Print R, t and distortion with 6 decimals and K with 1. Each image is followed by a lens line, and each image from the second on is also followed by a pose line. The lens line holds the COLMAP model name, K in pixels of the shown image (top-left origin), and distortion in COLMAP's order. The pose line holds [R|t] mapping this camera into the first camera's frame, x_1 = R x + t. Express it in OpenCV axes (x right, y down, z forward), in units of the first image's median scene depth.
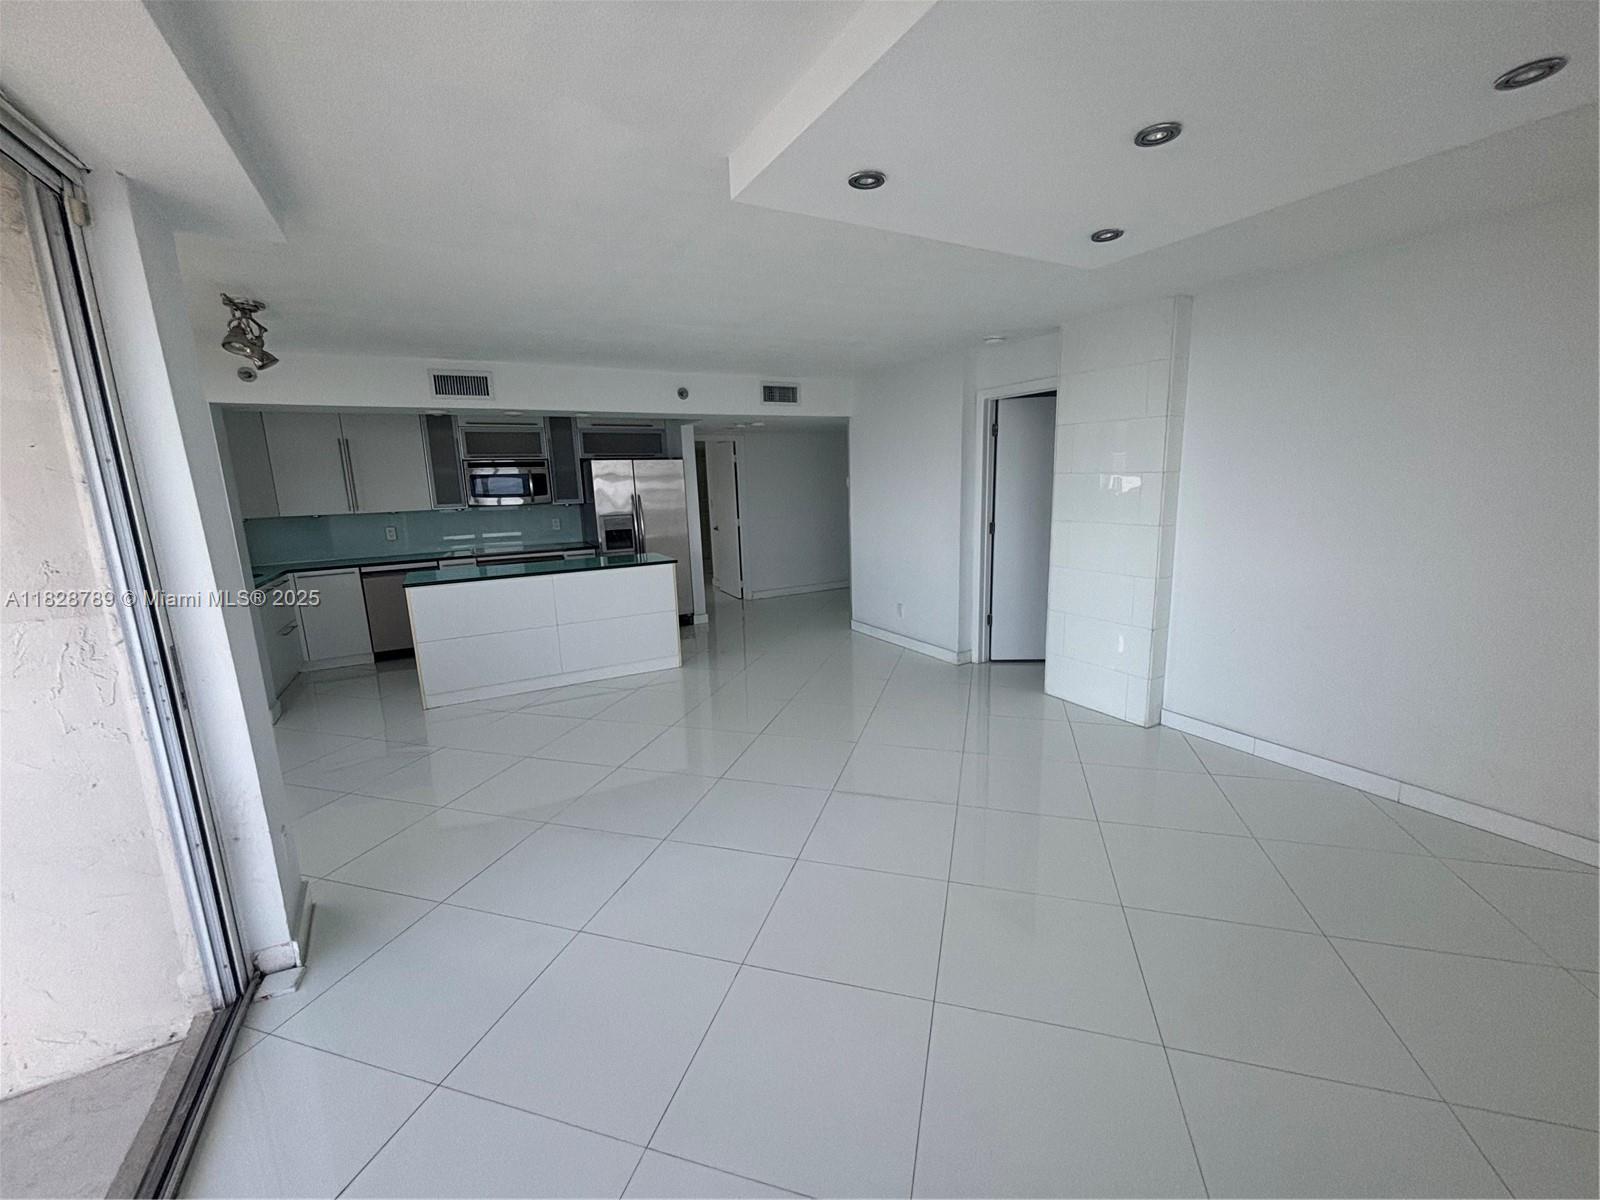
lens RADIAL K [[646.2, 0, 805.5], [0, 646.2, 607.3], [0, 0, 1]] dist [0.004610, -0.001977]
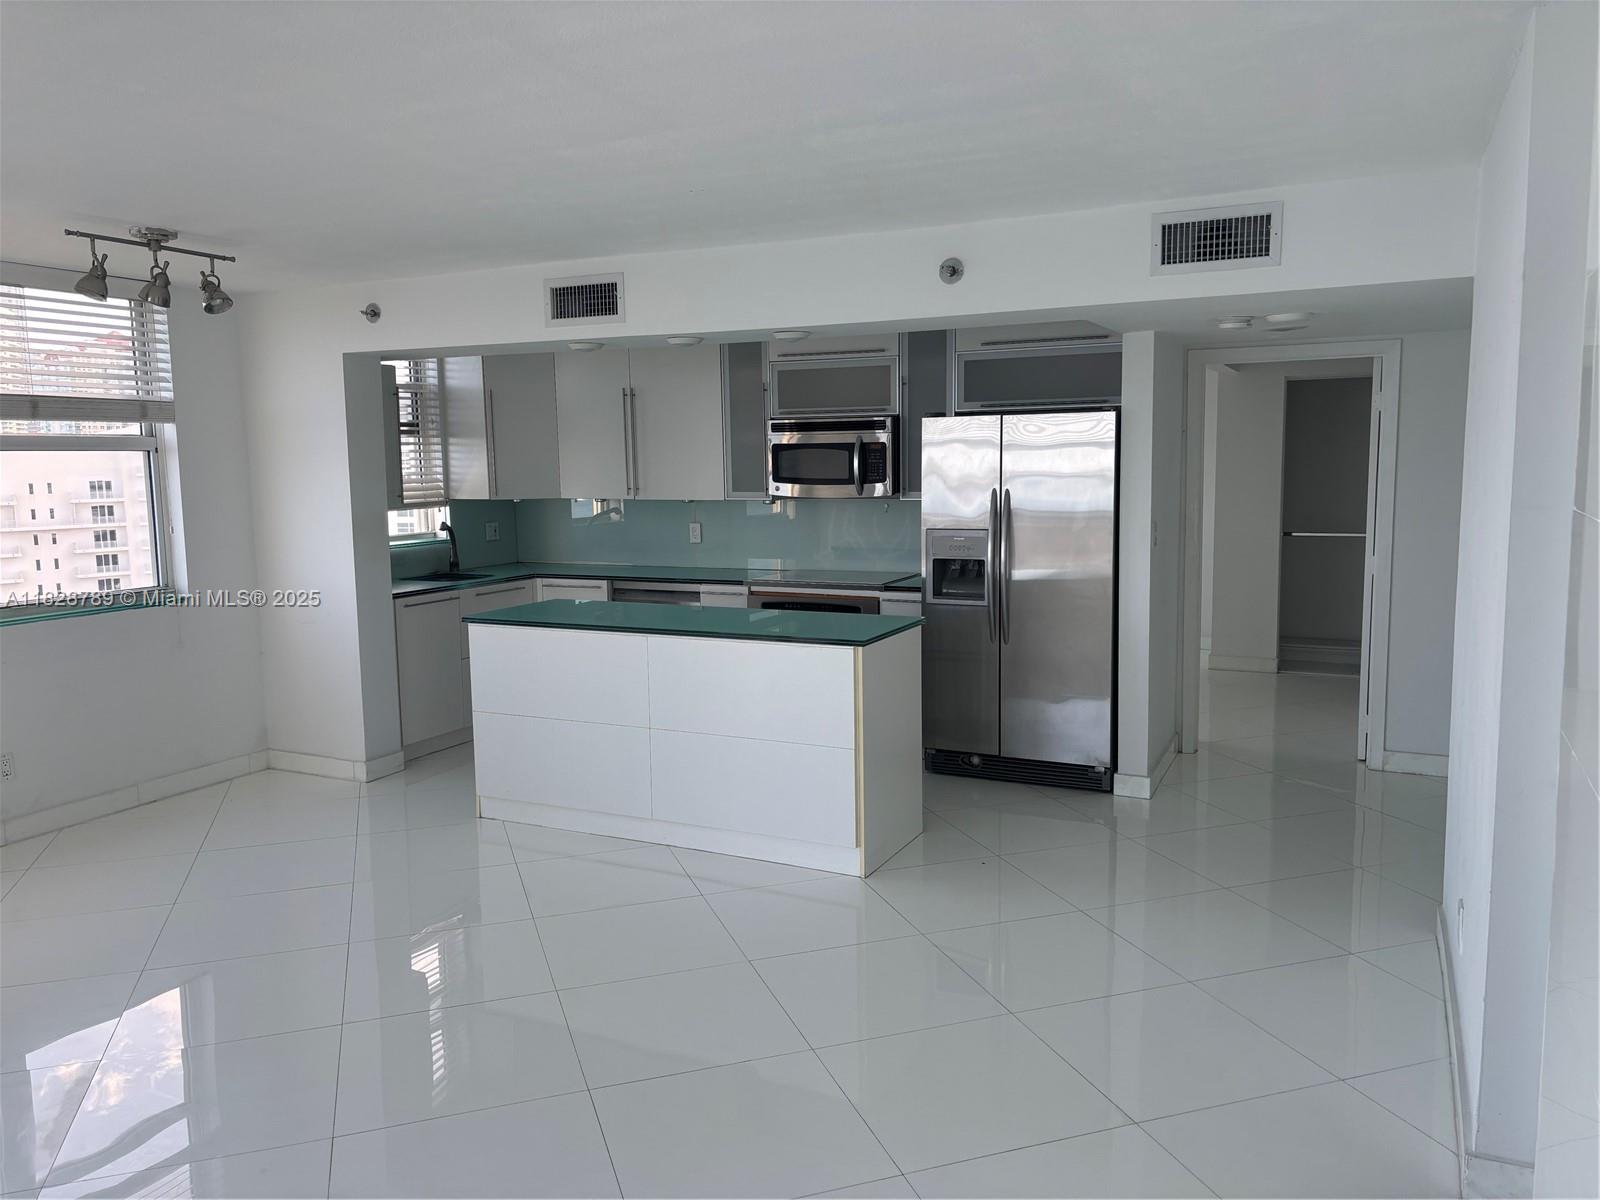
lens RADIAL K [[1210.1, 0, 797.8], [0, 1210.1, 588.6], [0, 0, 1]] dist [0.071775, -0.017251]
pose [[0.574027, 0.112297, -0.811099, 0.393699], [-0.165659, 0.985995, 0.019272, -0.100841], [0.801904, 0.123303, 0.584591, 0.398195]]
